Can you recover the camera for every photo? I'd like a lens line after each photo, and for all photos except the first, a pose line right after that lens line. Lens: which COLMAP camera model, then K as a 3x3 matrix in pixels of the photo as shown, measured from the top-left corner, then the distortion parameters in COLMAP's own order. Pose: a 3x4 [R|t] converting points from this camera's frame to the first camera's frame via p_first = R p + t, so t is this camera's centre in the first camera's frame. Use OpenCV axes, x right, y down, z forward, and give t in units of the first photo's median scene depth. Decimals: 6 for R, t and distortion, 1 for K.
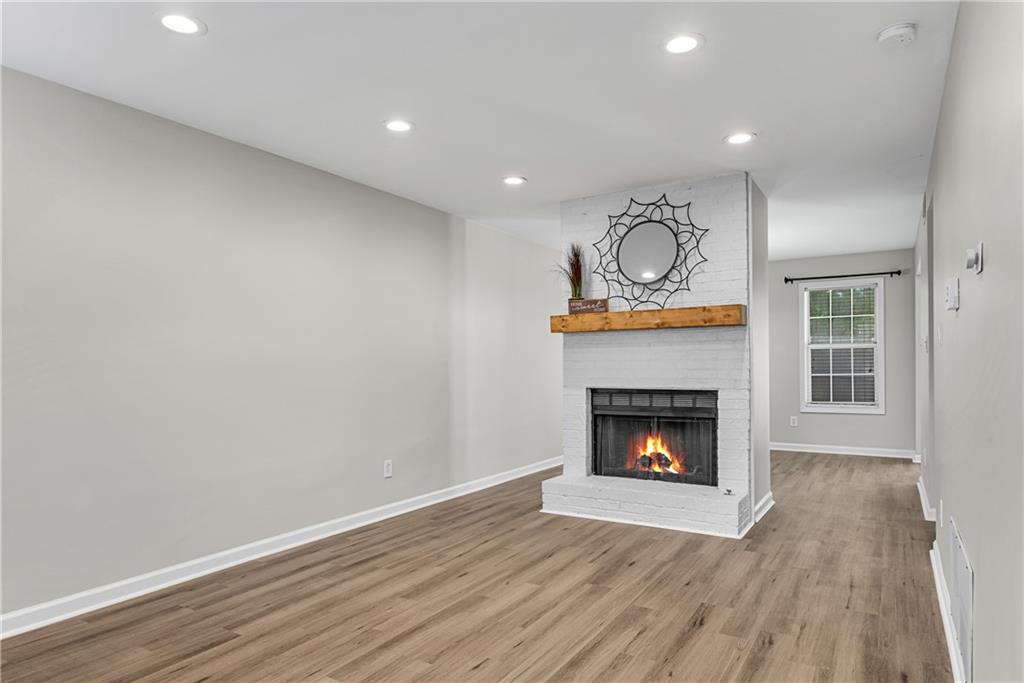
lens RADIAL K [[642.3, 0, 508.4], [0, 642.3, 351.2], [0, 0, 1]] dist [-0.002888, -0.001553]
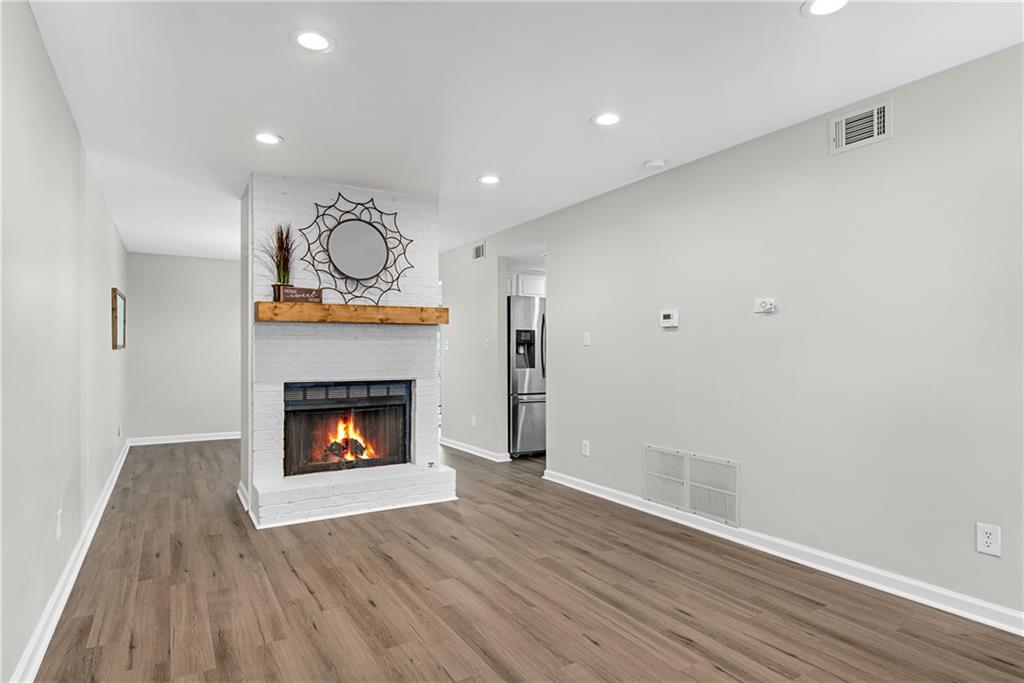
lens RADIAL K [[567.5, 0, 511.6], [0, 567.5, 341.9], [0, 0, 1]] dist [-0.003837, -0.003581]
pose [[0.436437, 0.026104, 0.899356, -0.533107], [-0.018593, 0.999627, -0.019991, 0.010175], [-0.899543, -0.007997, 0.436760, 0.399985]]
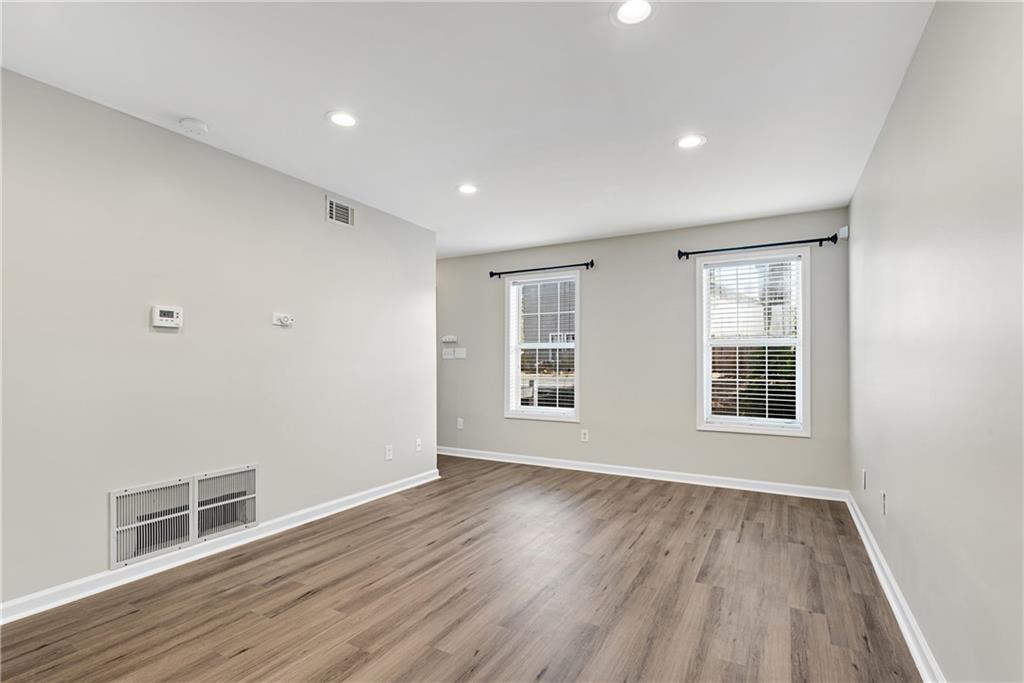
lens RADIAL K [[466.8, 0, 515.2], [0, 466.8, 348.1], [0, 0, 1]] dist [-0.012265, -0.000404]
pose [[-0.998253, 0.004484, -0.058914, -0.011948], [0.007209, 0.998910, -0.046122, 0.020812], [0.058643, -0.046466, -0.997197, 1.185375]]
